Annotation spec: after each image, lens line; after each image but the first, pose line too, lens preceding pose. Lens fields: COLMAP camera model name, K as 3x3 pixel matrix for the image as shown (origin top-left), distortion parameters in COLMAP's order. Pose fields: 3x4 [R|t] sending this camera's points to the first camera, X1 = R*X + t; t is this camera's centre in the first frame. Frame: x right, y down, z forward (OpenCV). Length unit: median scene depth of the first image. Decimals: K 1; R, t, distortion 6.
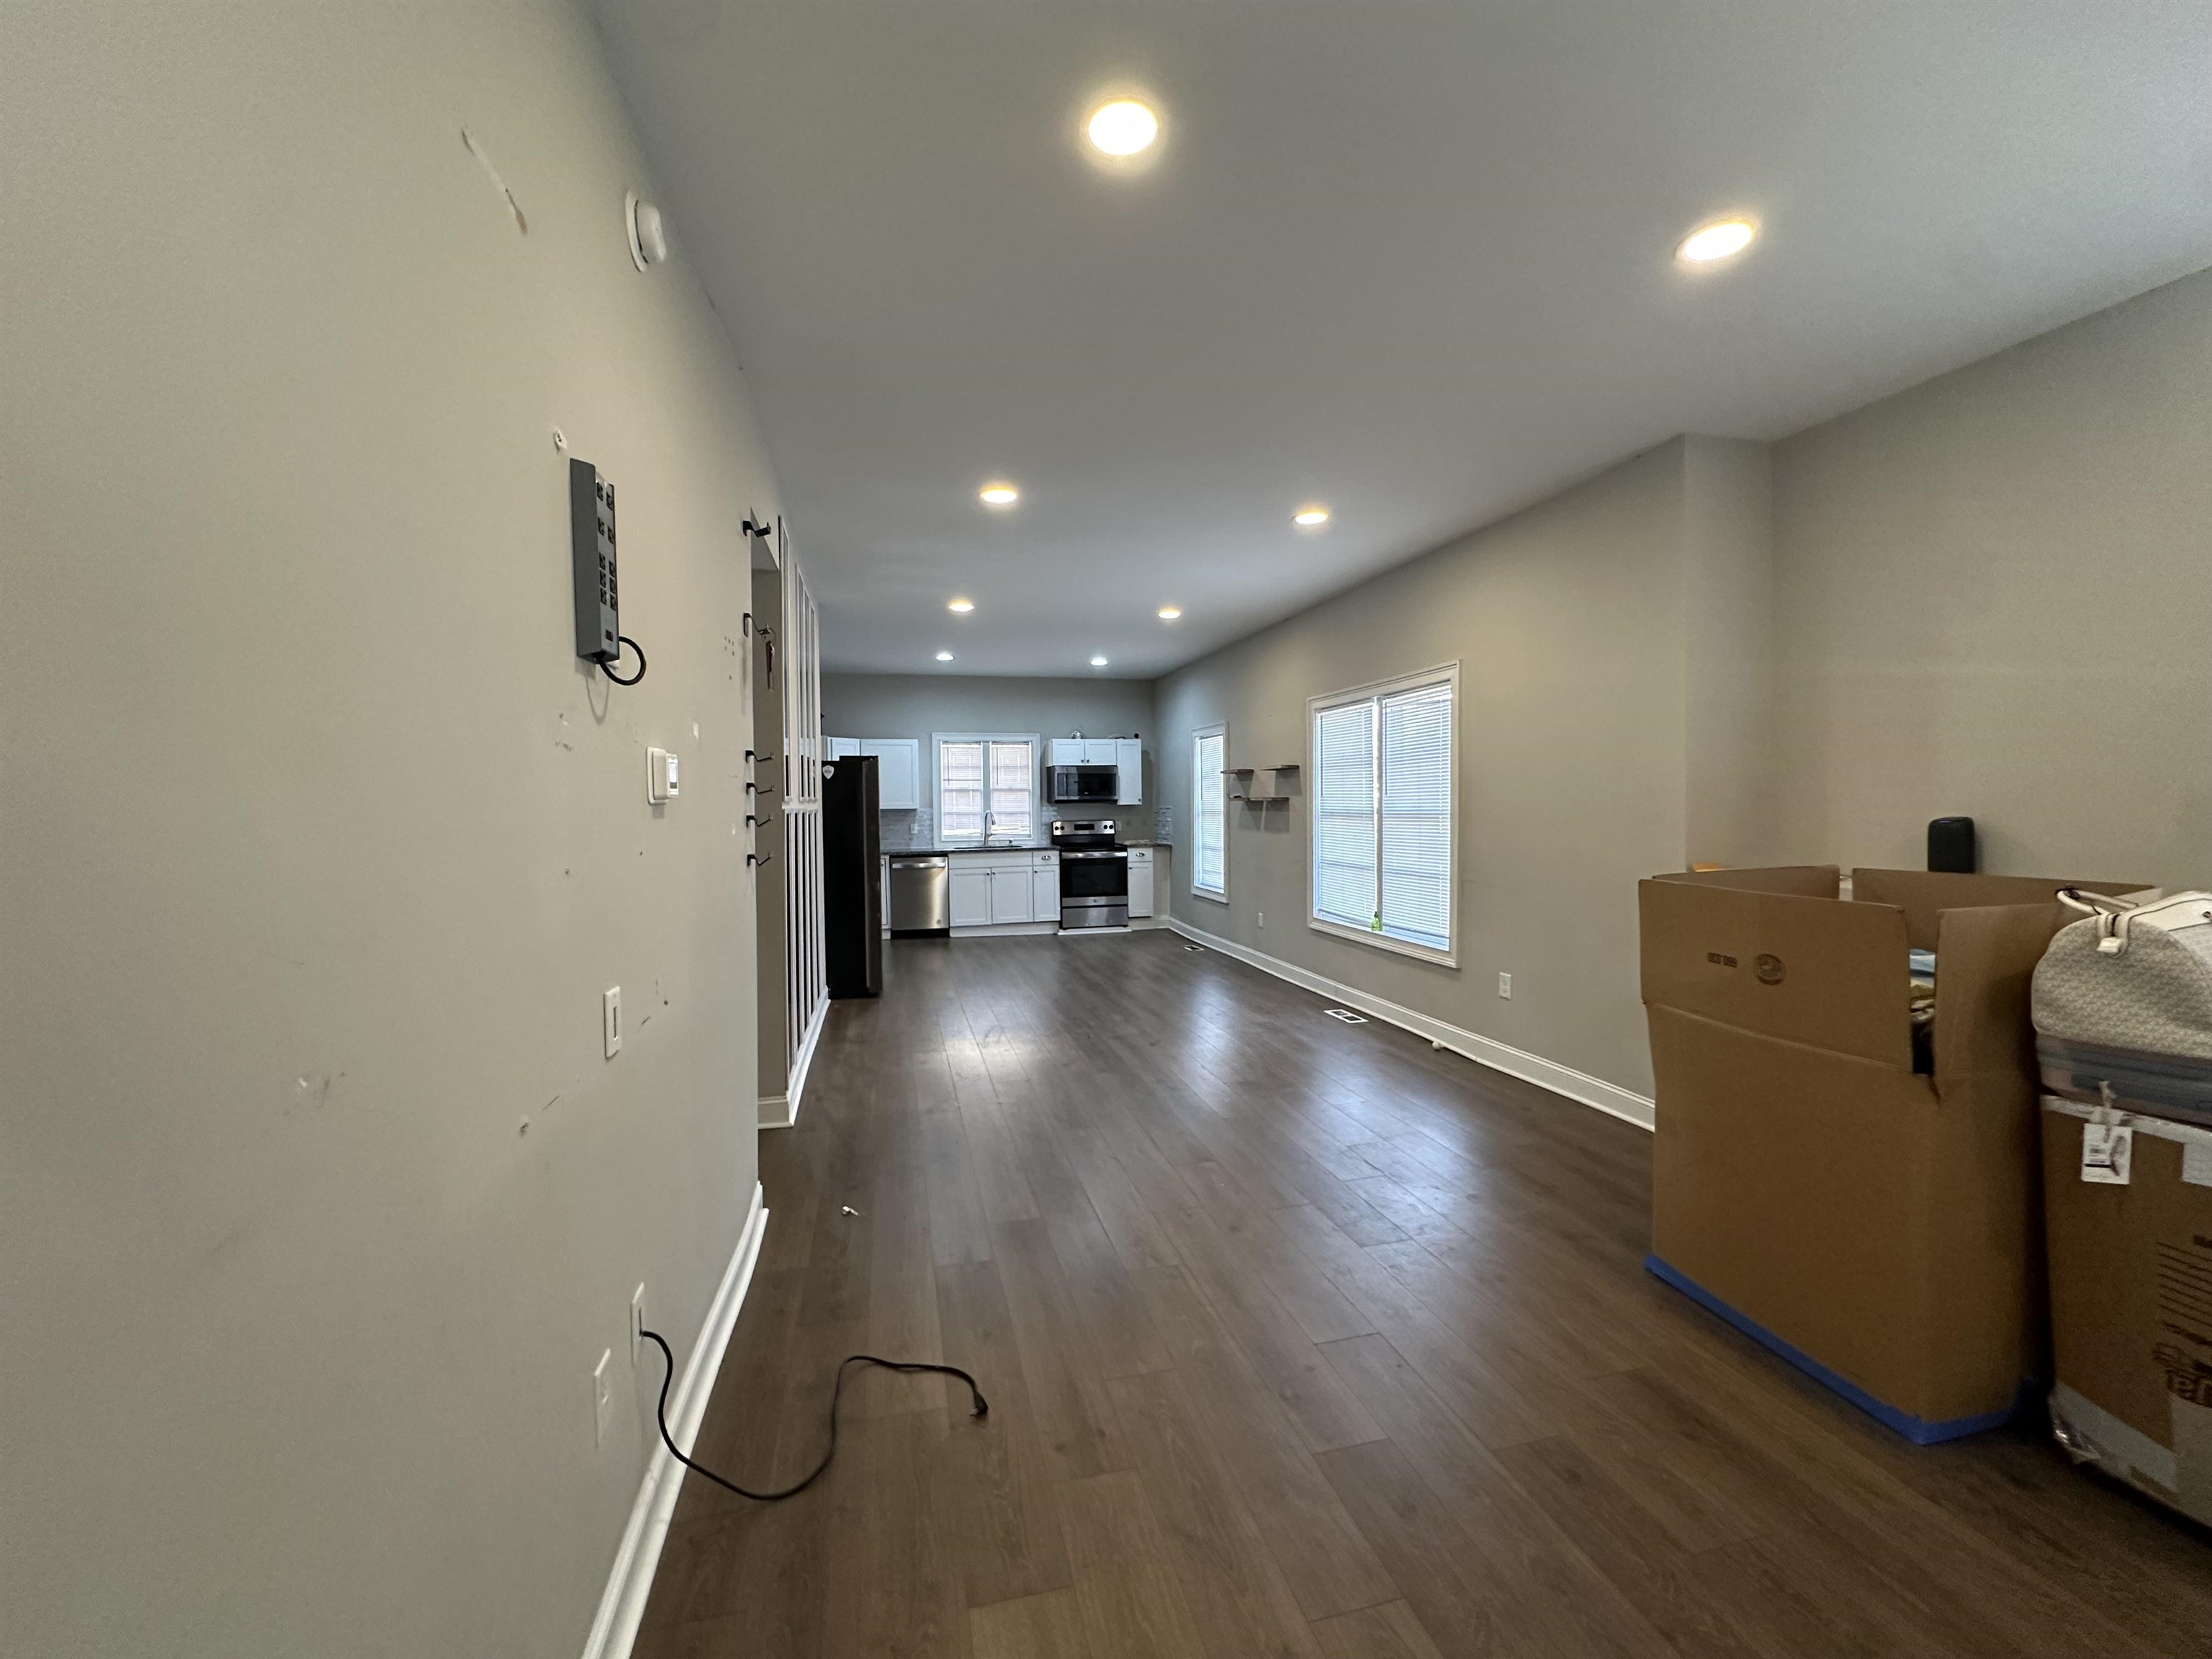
lens RADIAL K [[870.6, 0, 1106.0], [0, 870.6, 829.5], [0, 0, 1]] dist [-0.000690, 0.000000]
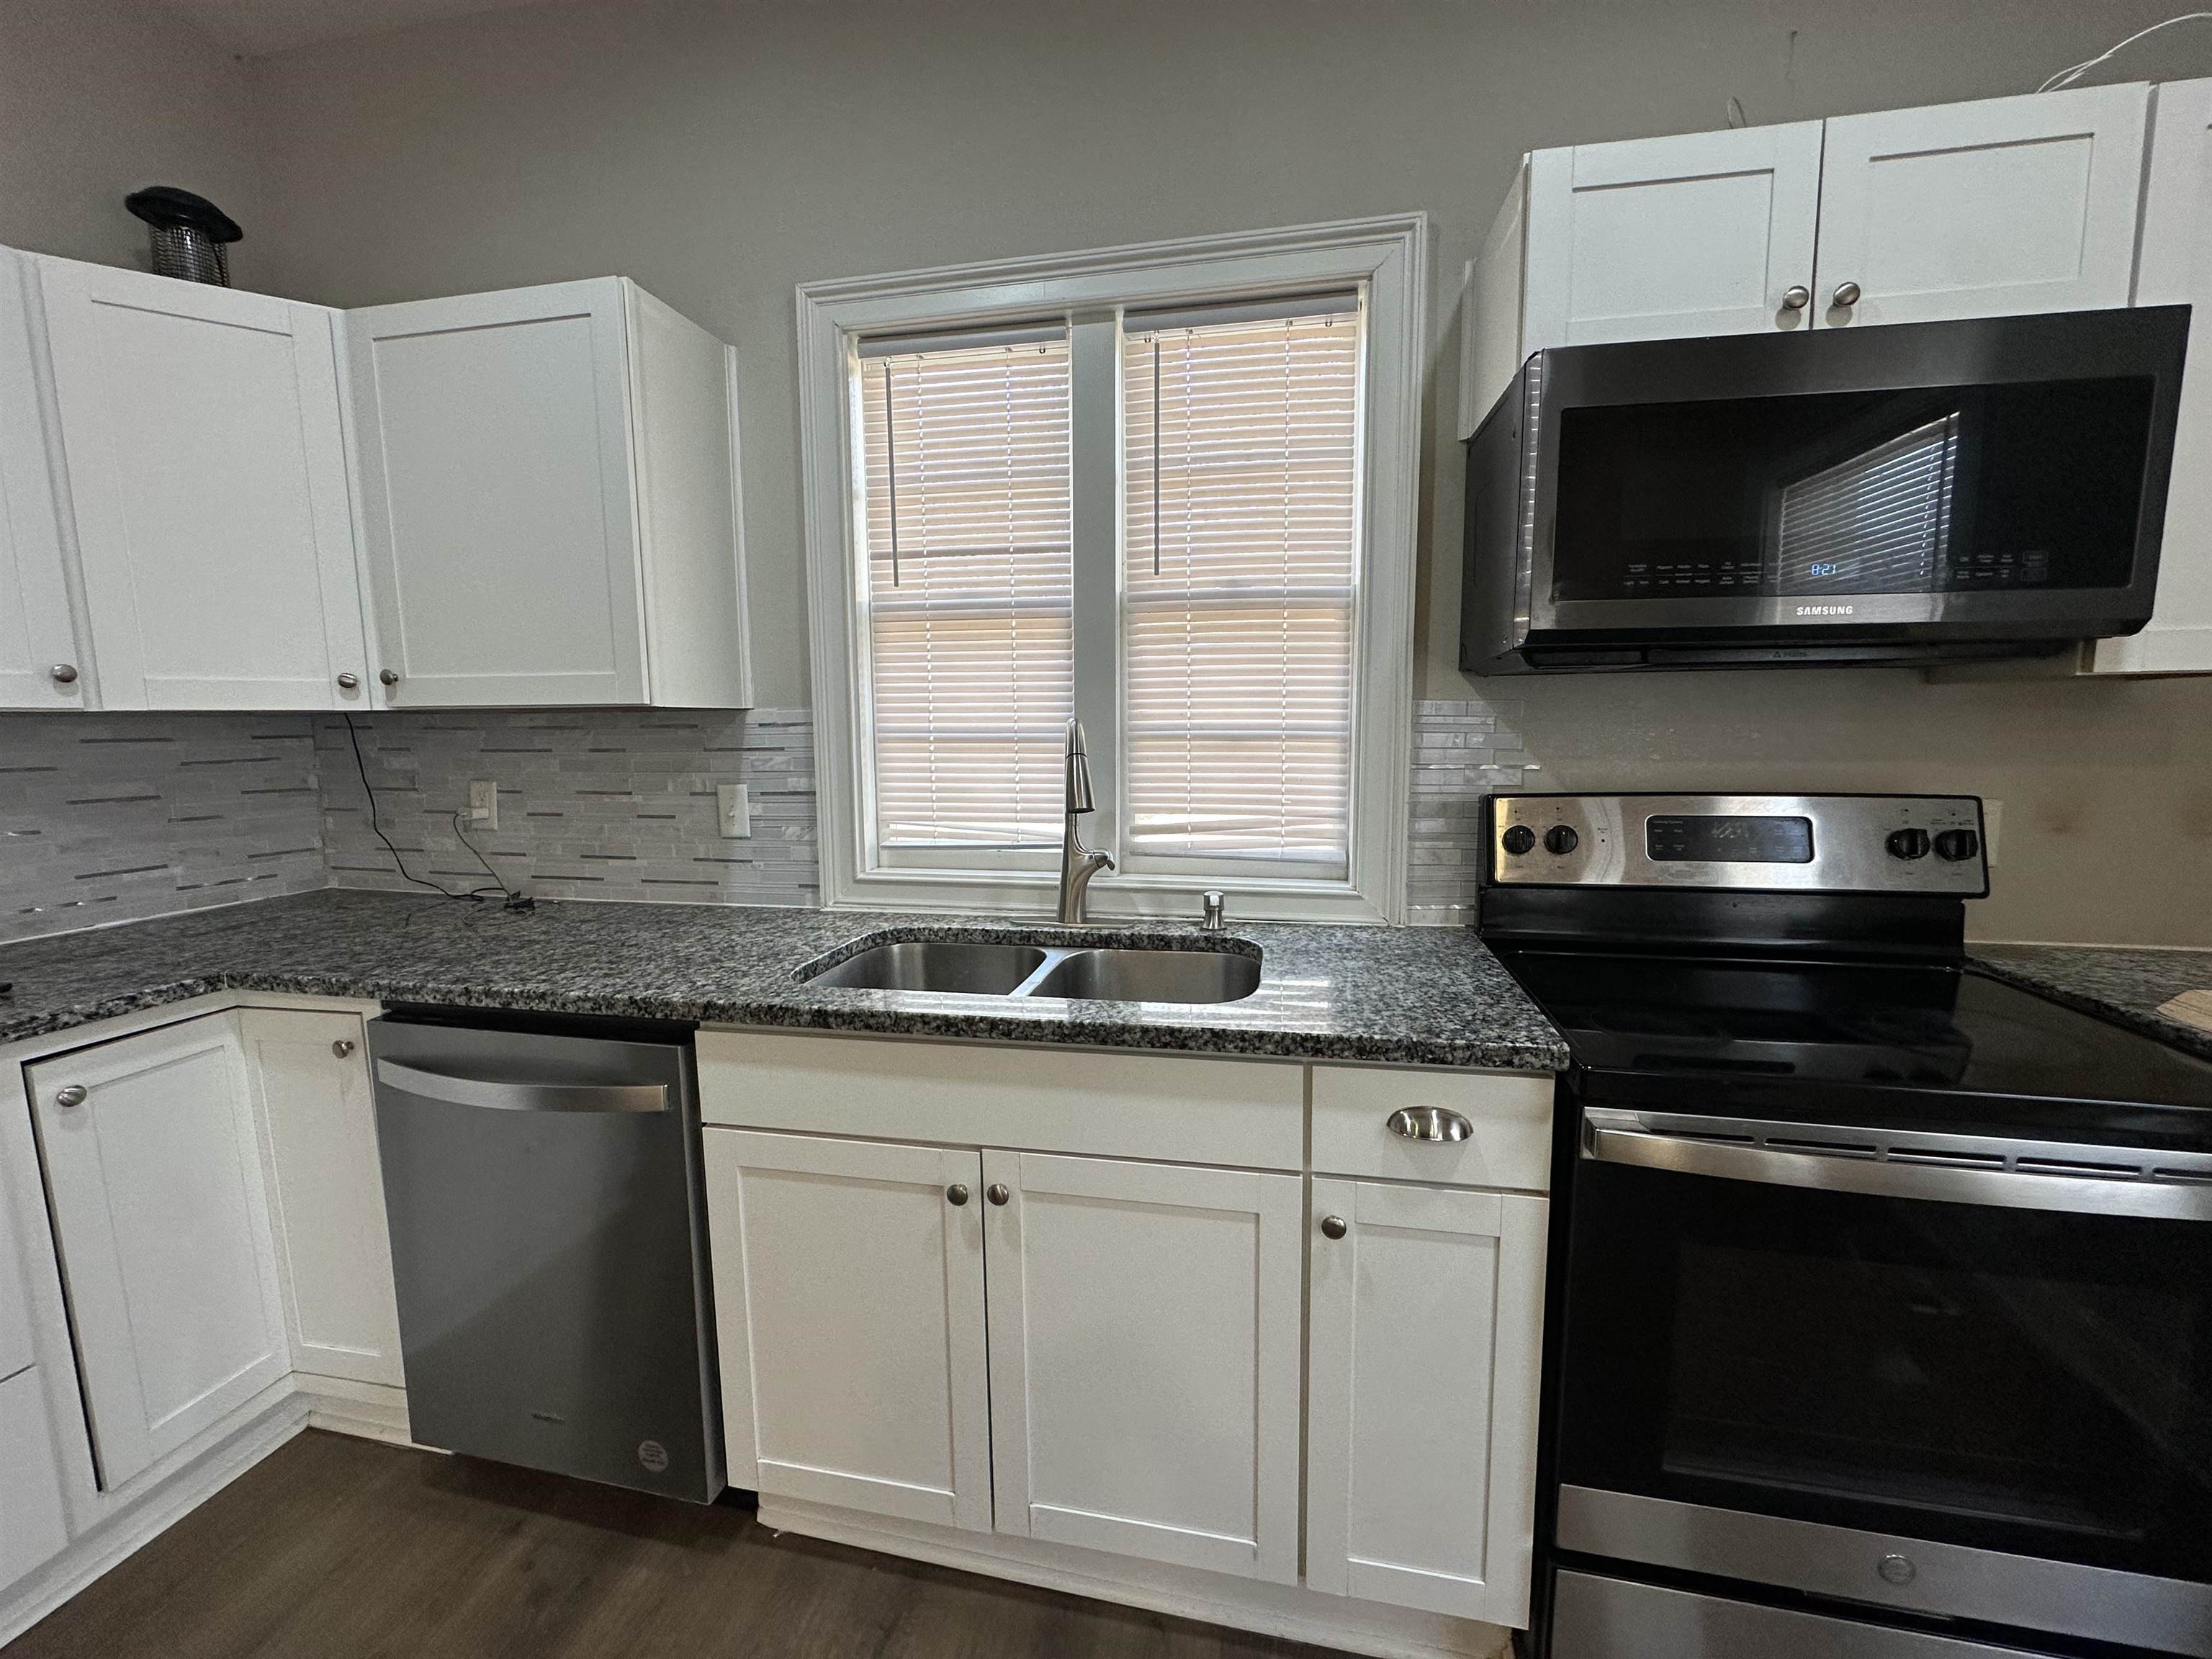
lens RADIAL K [[870.6, 0, 1106.0], [0, 870.6, 829.5], [0, 0, 1]] dist [-0.000690, 0.000000]
pose [[0.904754, 0.052285, -0.422713, -0.058623], [-0.015835, 0.995880, 0.089287, -0.015976], [0.425640, -0.074089, 0.901854, 0.850882]]
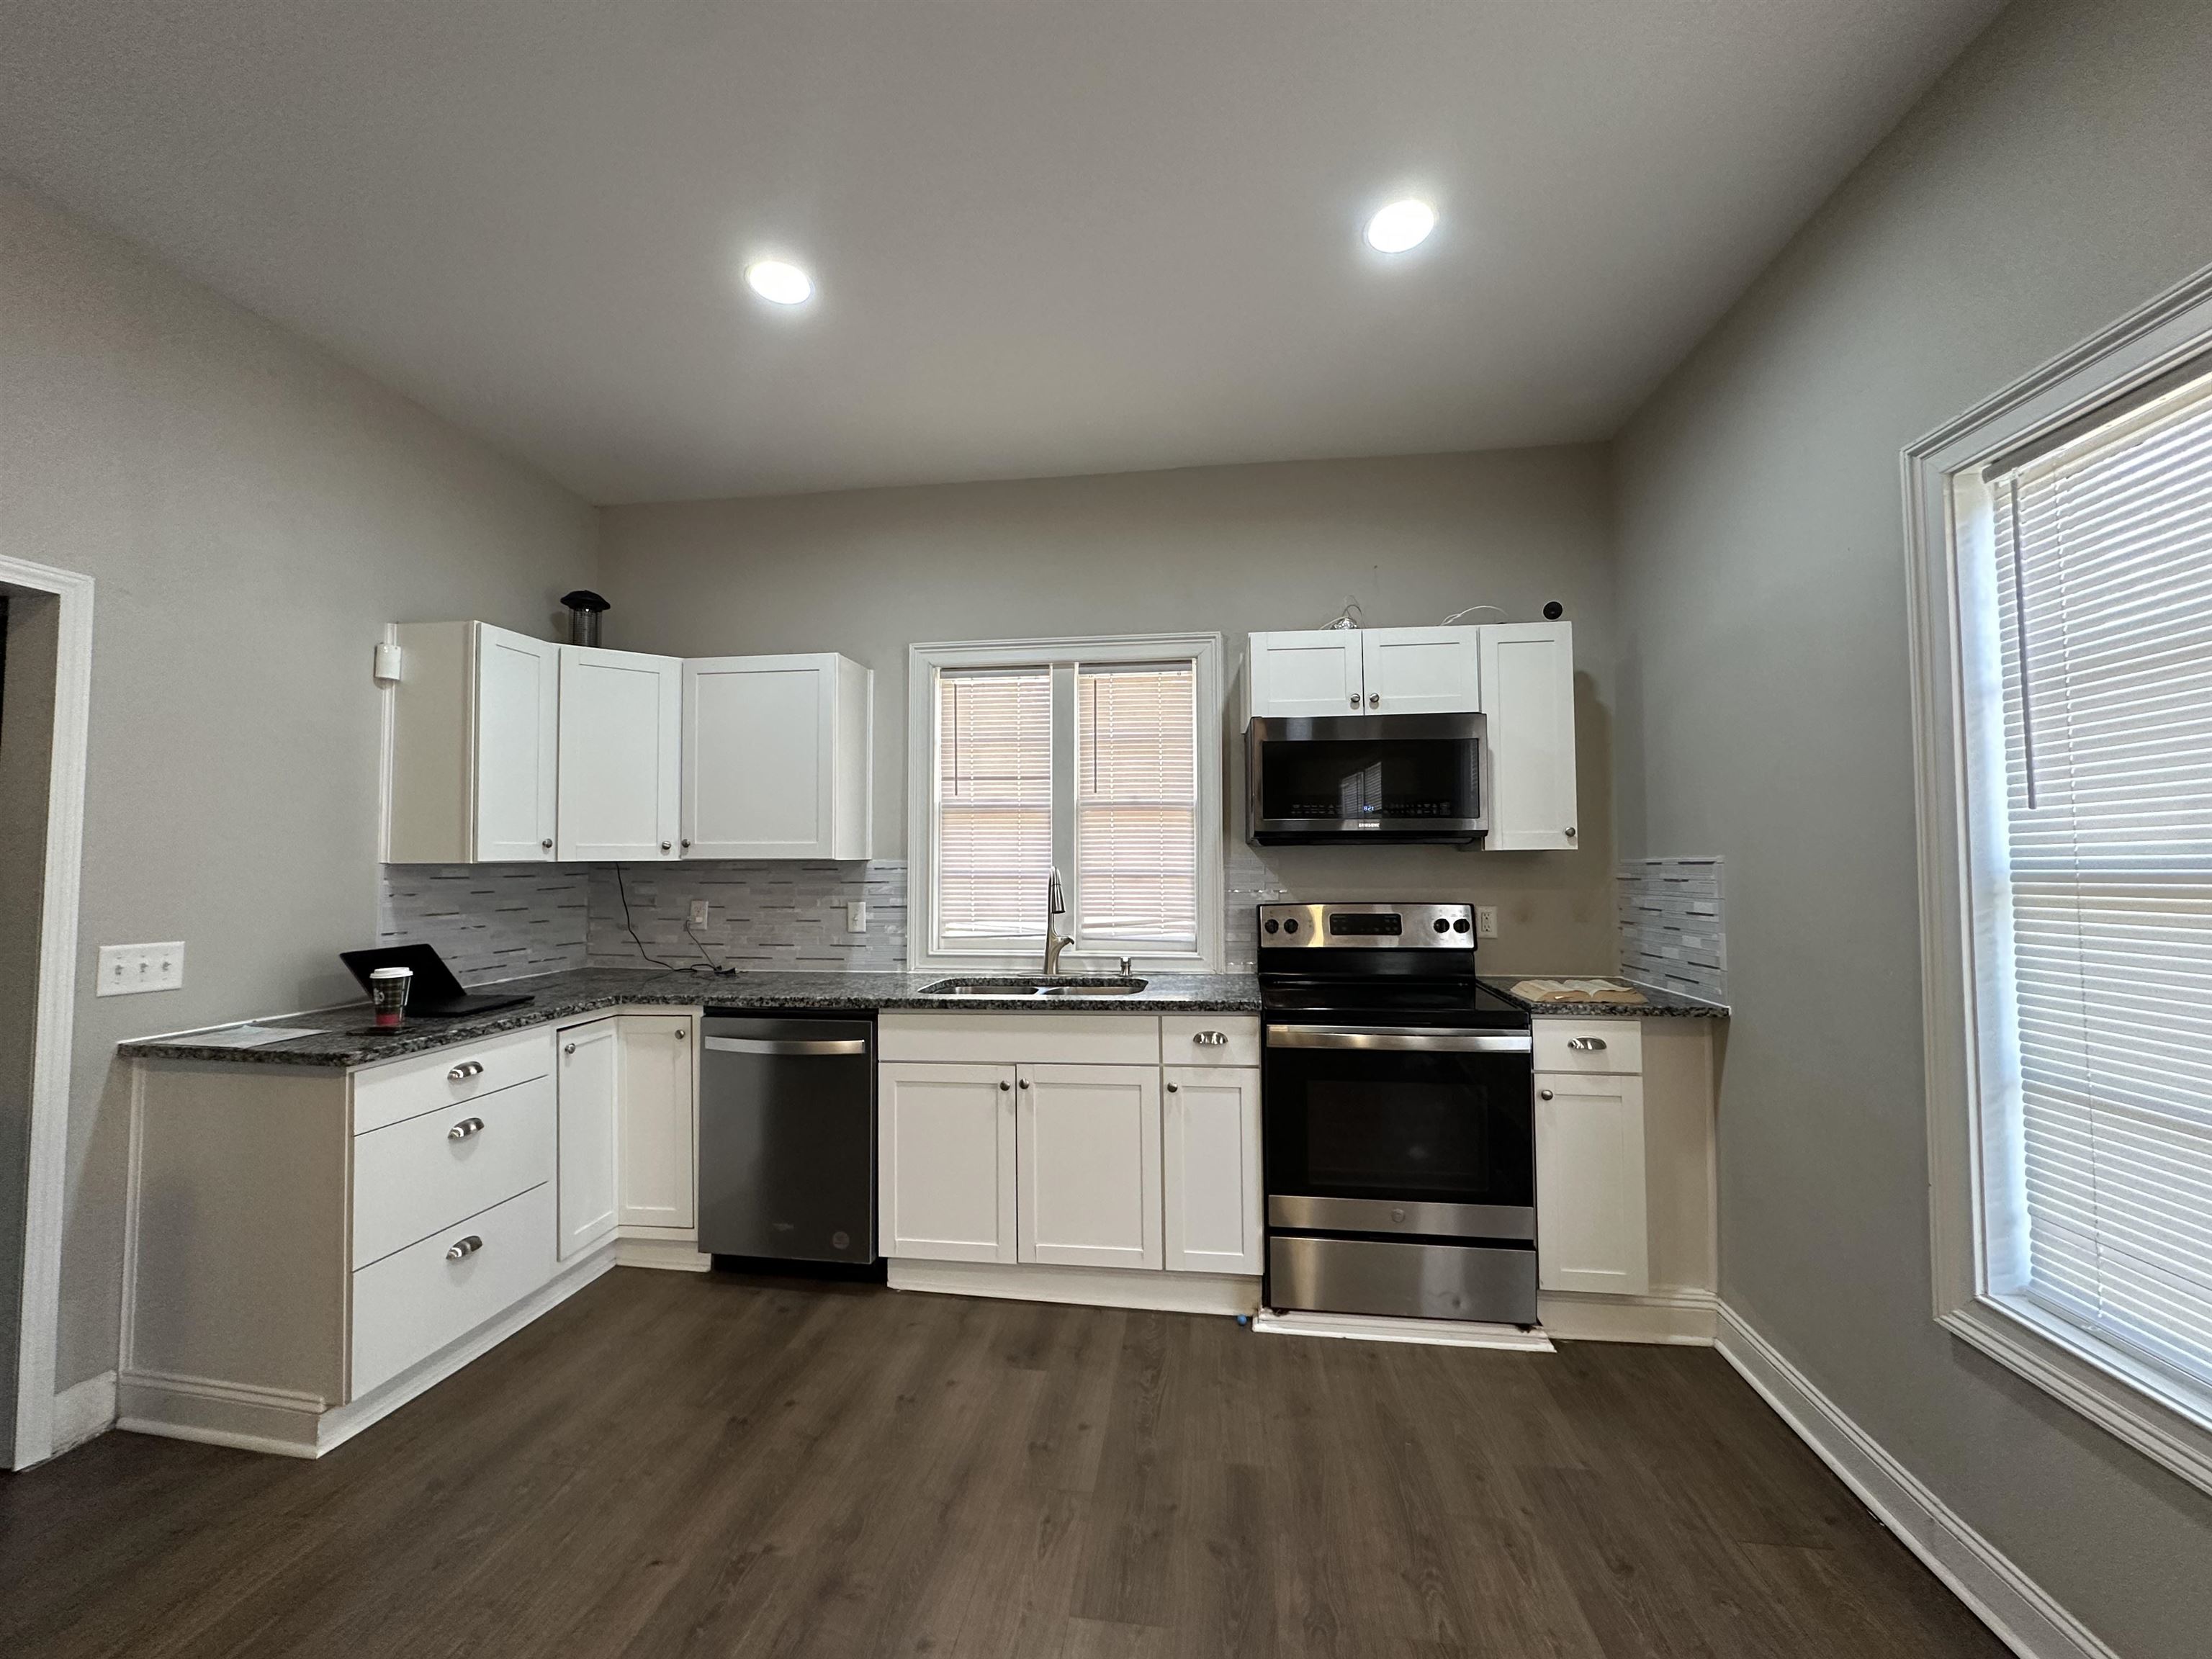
lens RADIAL K [[870.6, 0, 1106.0], [0, 870.6, 829.5], [0, 0, 1]] dist [-0.000690, 0.000000]
pose [[0.930976, -0.009744, -0.364951, 0.001959], [-0.016276, 0.997542, -0.068155, -0.014046], [0.364718, 0.069390, 0.928529, 0.703026]]
